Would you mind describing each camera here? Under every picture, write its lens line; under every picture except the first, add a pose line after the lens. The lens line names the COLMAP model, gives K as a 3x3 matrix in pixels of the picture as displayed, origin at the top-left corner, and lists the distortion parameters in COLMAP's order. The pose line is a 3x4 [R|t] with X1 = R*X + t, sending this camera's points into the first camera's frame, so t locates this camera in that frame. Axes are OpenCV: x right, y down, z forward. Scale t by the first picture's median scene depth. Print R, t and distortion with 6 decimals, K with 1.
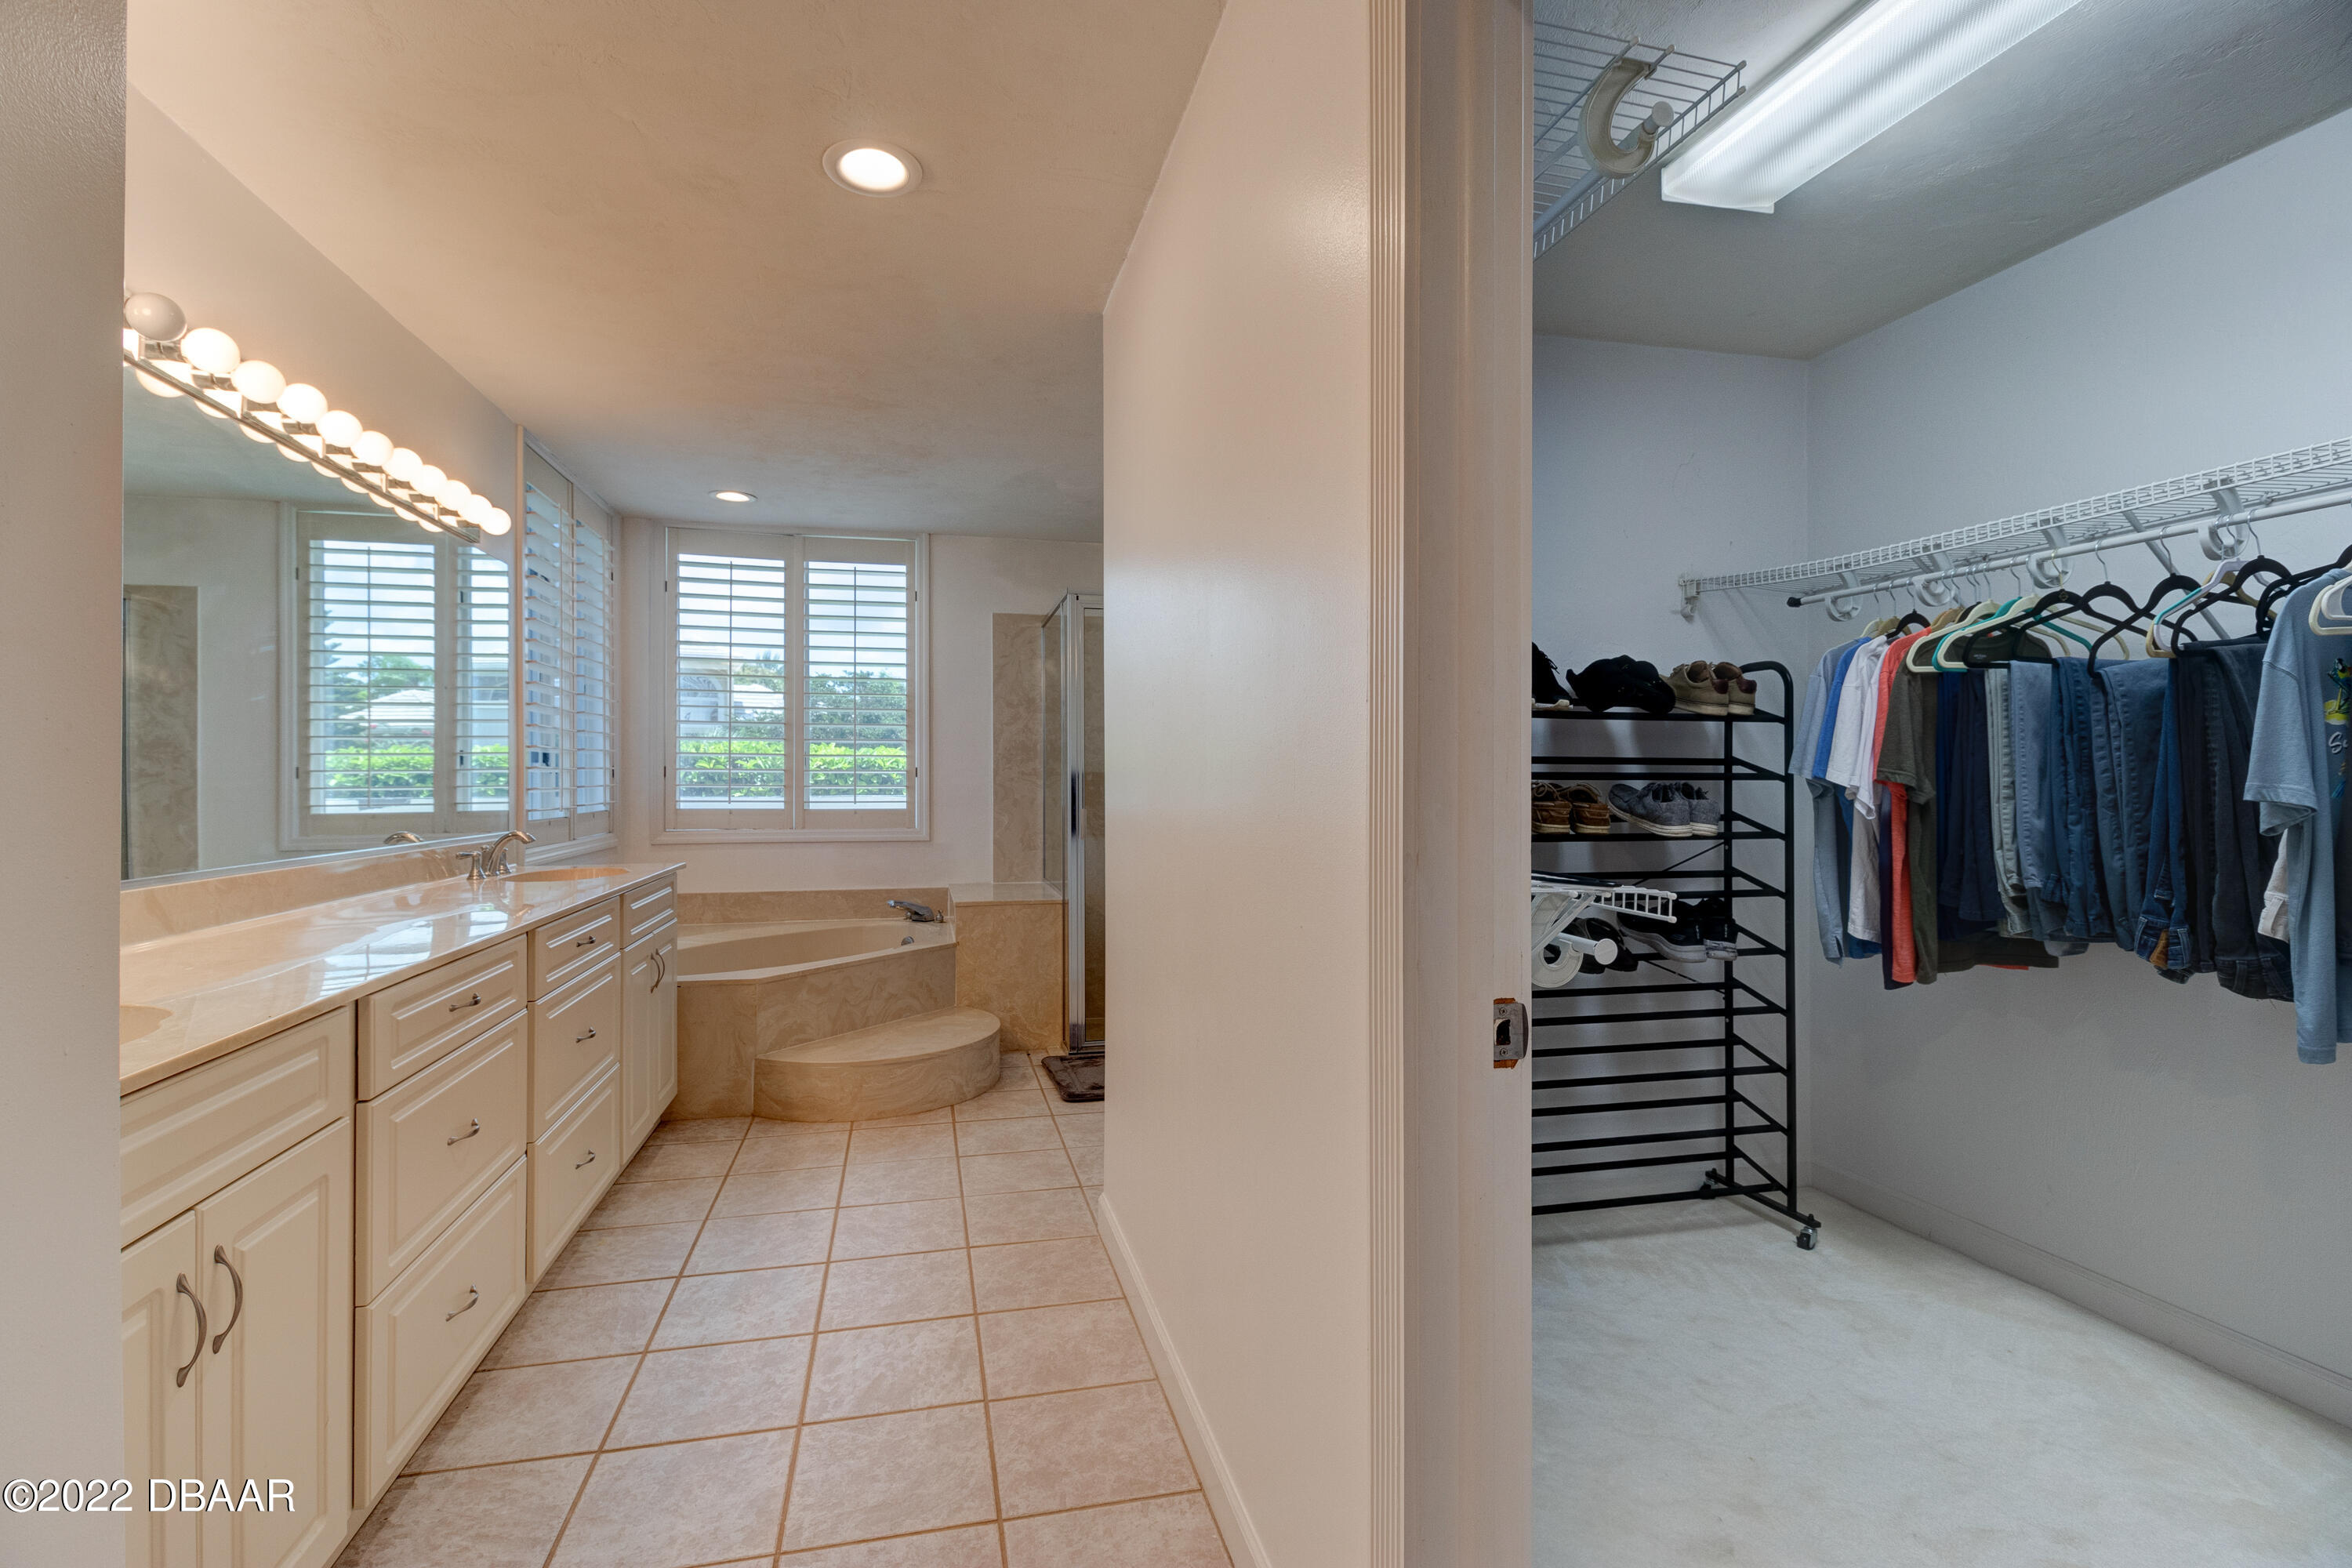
lens RADIAL K [[1089.1, 0, 1174.3], [0, 1089.1, 776.8], [0, 0, 1]] dist [0.012841, -0.006062]
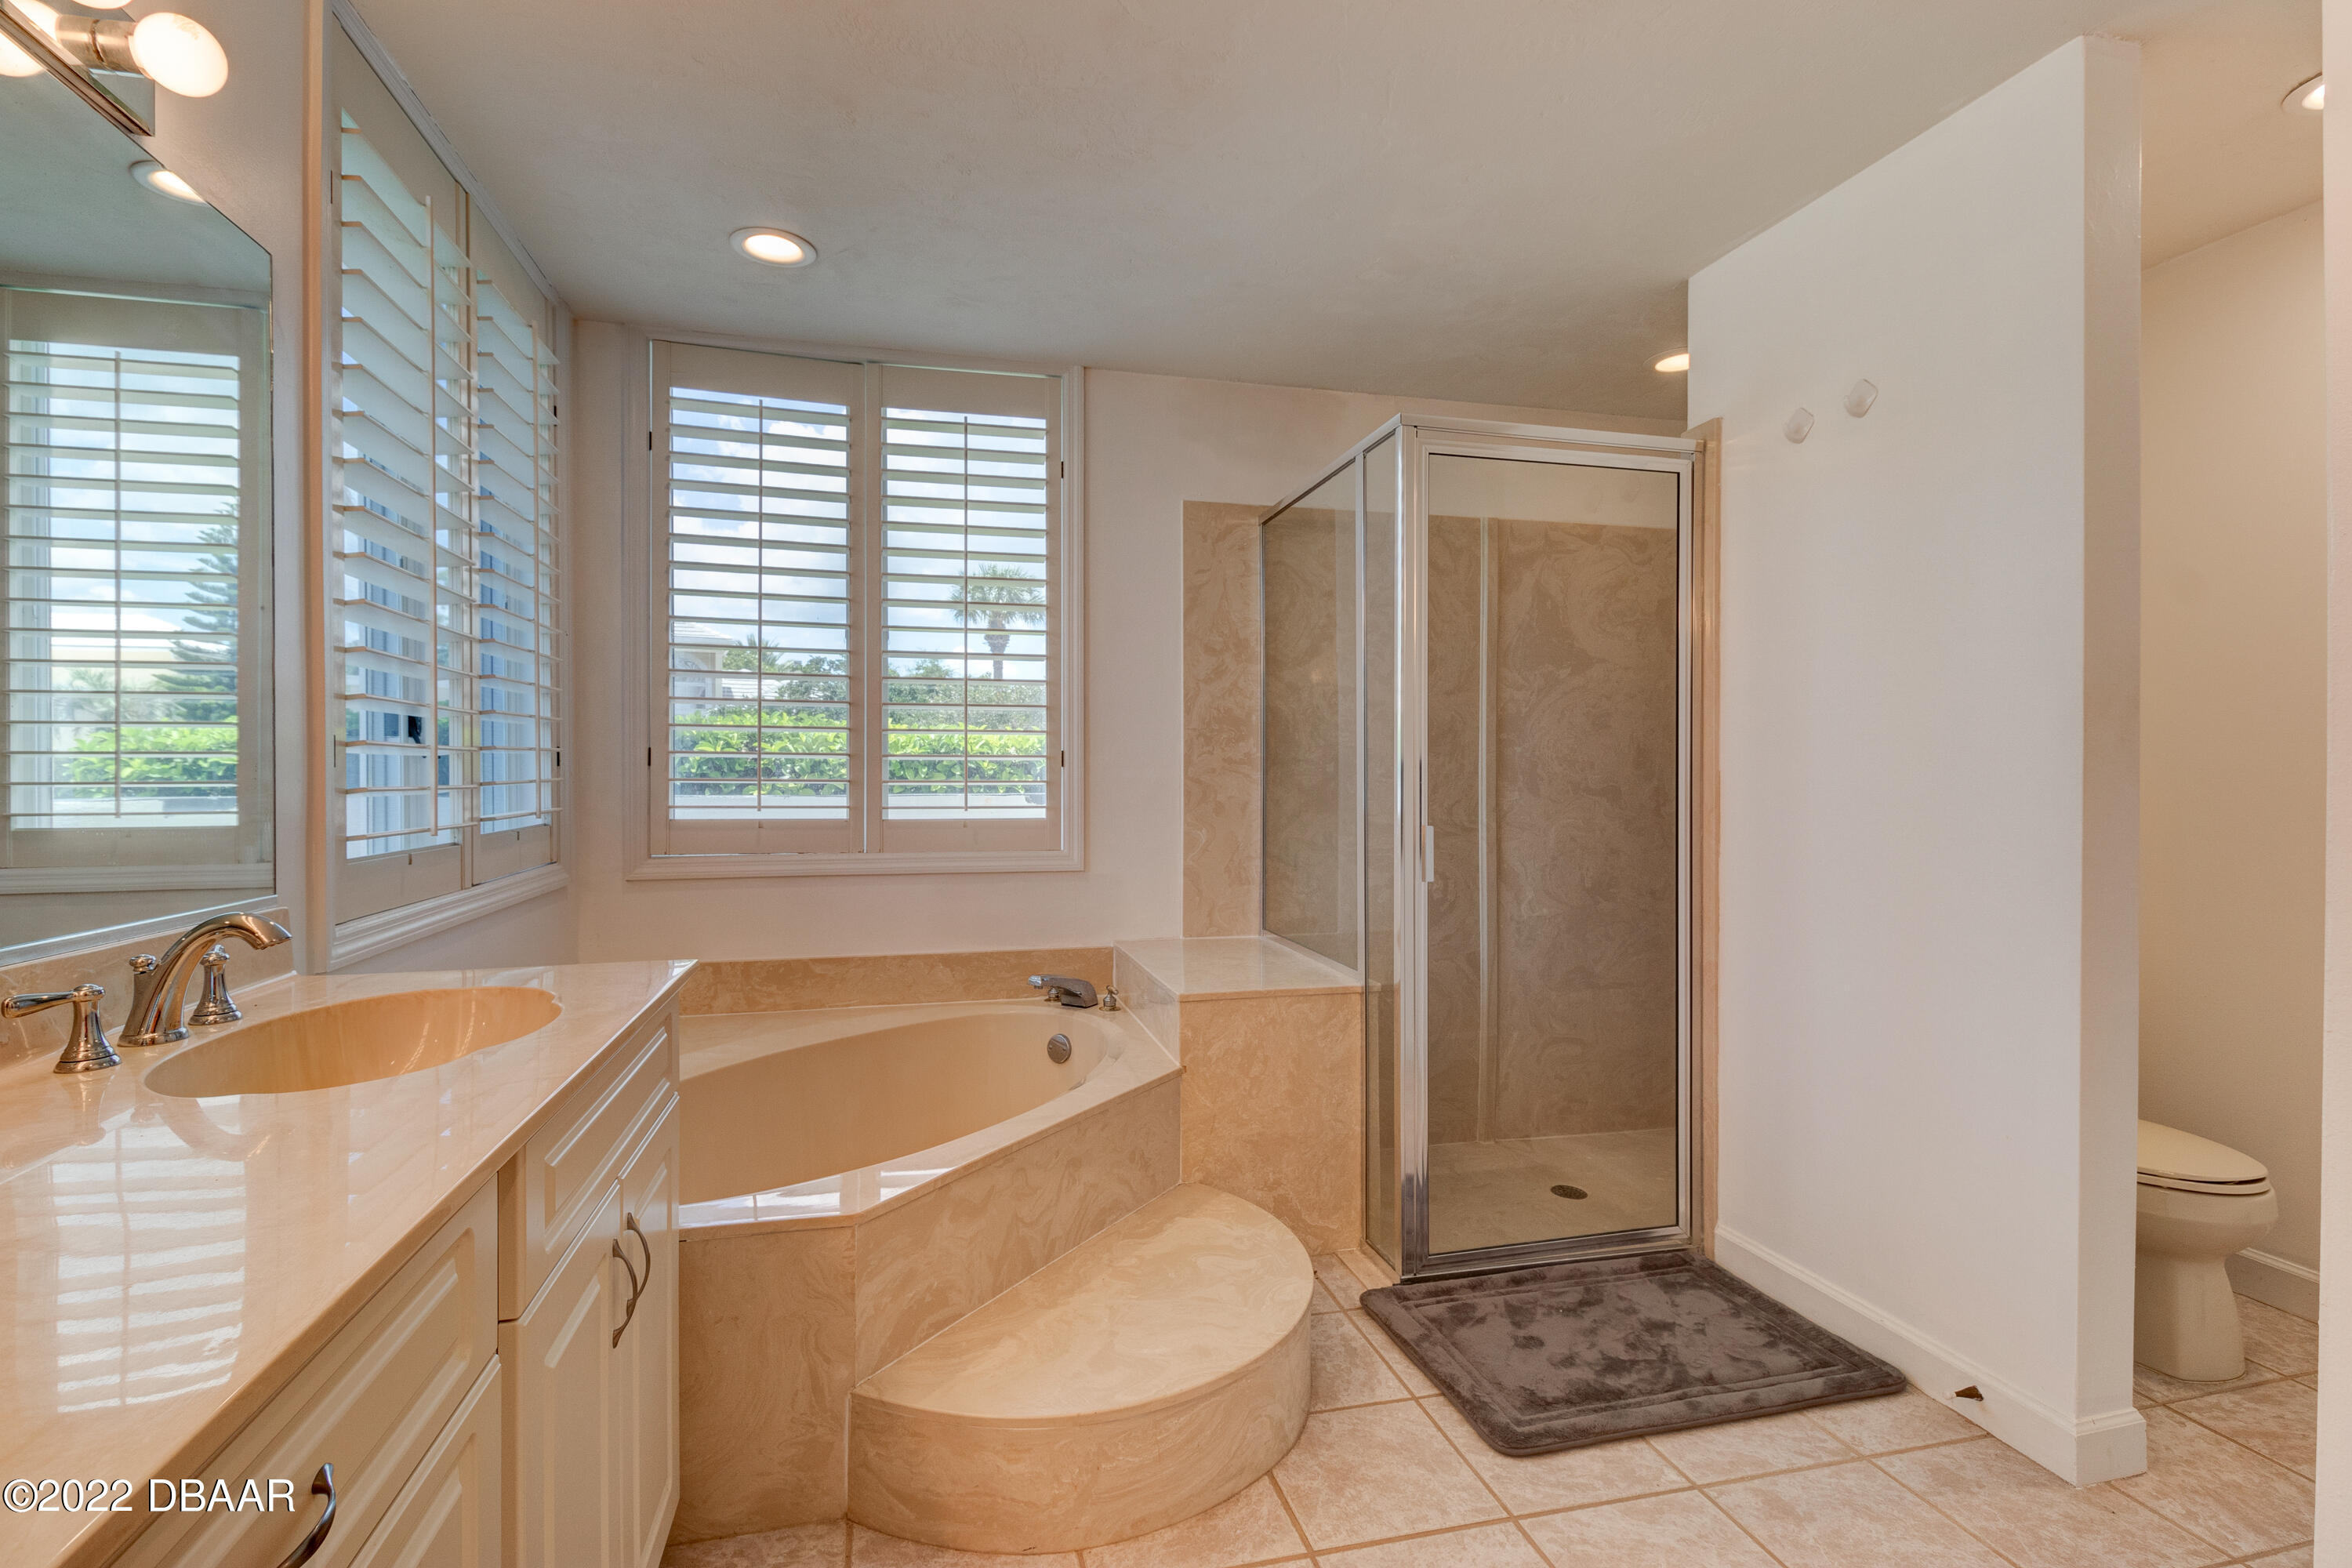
lens RADIAL K [[1089.1, 0, 1168.4], [0, 1089.1, 779.2], [0, 0, 1]] dist [0.012841, -0.006062]
pose [[0.999969, 0.002357, 0.007545, -0.211277], [-0.002438, 0.999939, 0.010763, 0.000743], [-0.007519, -0.010781, 0.999914, 0.452337]]
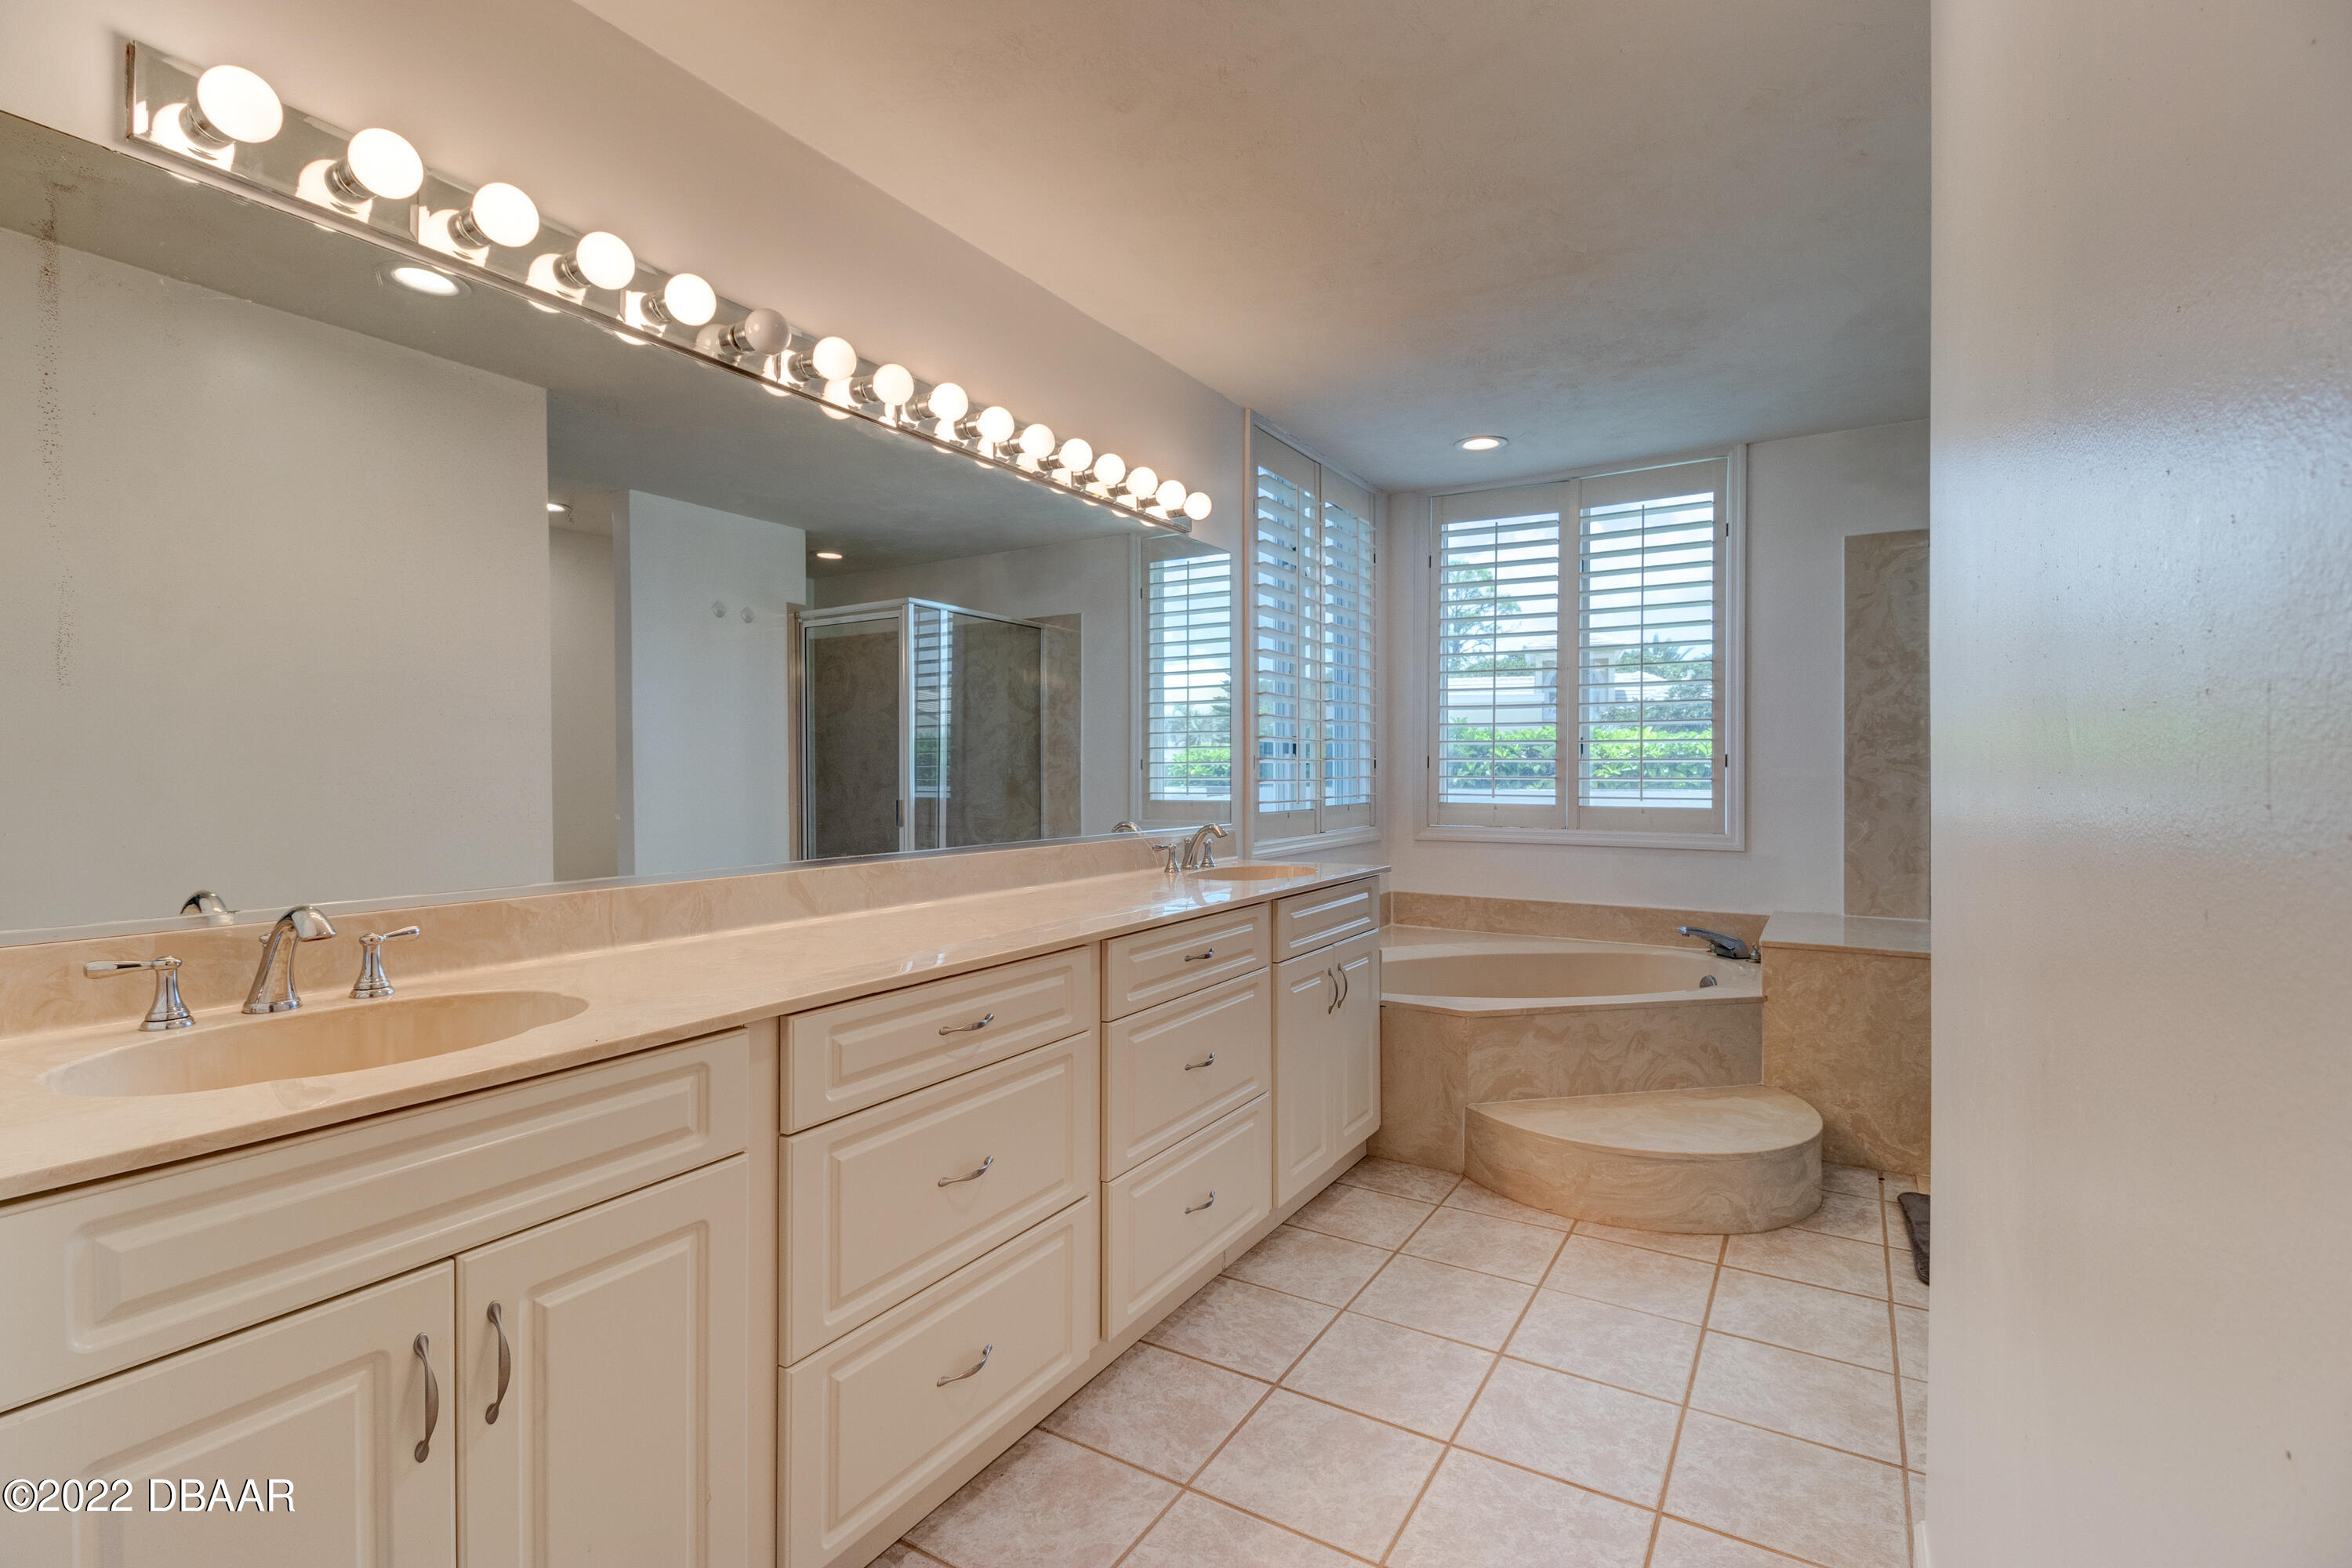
lens RADIAL K [[1089.1, 0, 1156.0], [0, 1089.1, 776.0], [0, 0, 1]] dist [0.012841, -0.006062]
pose [[0.701121, 0.003901, -0.713031, 0.033536], [0.001810, 0.999972, 0.007251, 0.000224], [0.713040, -0.006375, 0.701095, 0.207387]]
